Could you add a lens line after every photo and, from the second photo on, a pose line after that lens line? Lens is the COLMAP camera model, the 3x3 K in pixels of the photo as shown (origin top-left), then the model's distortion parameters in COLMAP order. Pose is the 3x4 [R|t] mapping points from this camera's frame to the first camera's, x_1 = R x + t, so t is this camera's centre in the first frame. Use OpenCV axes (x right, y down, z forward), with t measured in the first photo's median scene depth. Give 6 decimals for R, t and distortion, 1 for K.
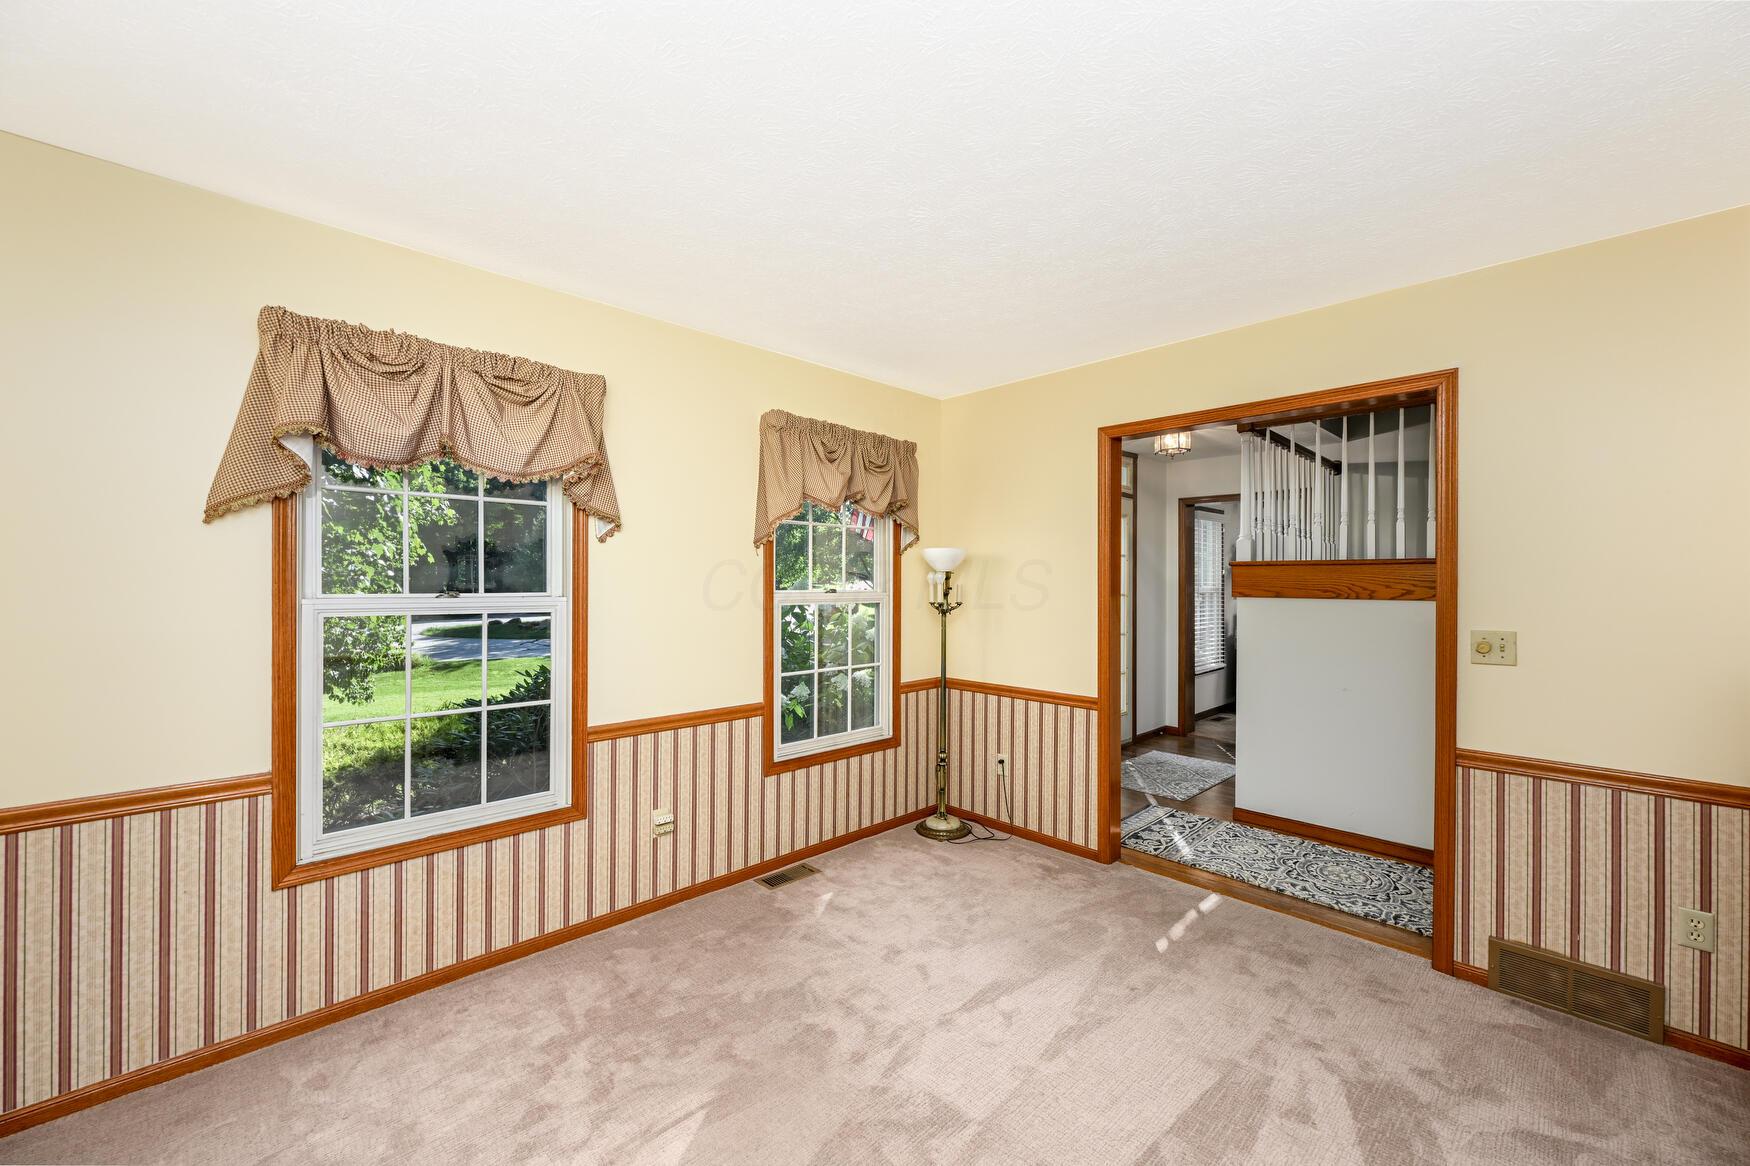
lens RADIAL K [[694.8, 0, 866.6], [0, 694.8, 585.7], [0, 0, 1]] dist [-0.001437, -0.000345]
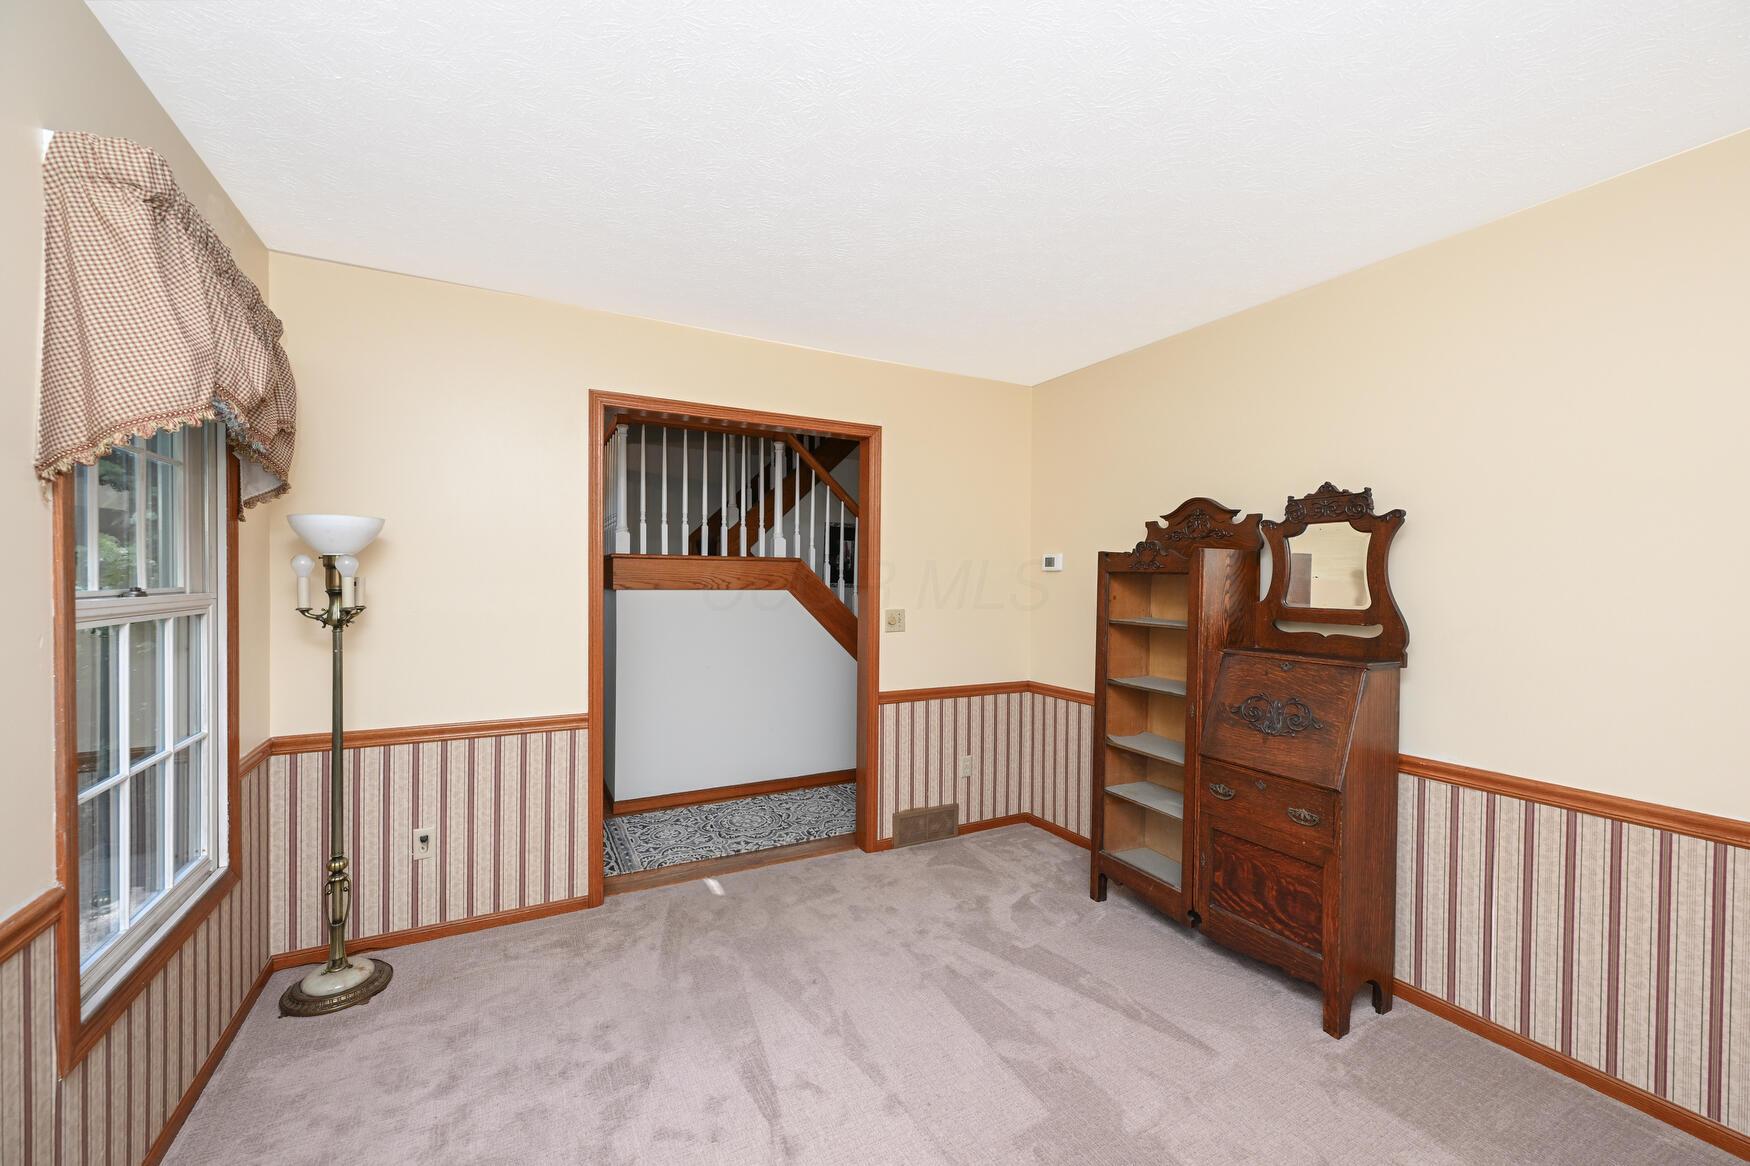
lens RADIAL K [[694.8, 0, 872.6], [0, 694.8, 578.4], [0, 0, 1]] dist [-0.001437, -0.000345]
pose [[0.267139, -0.000980, 0.963657, -0.424114], [-0.000985, 0.999999, 0.001290, -0.002642], [-0.963657, -0.001294, 0.267138, 0.493486]]
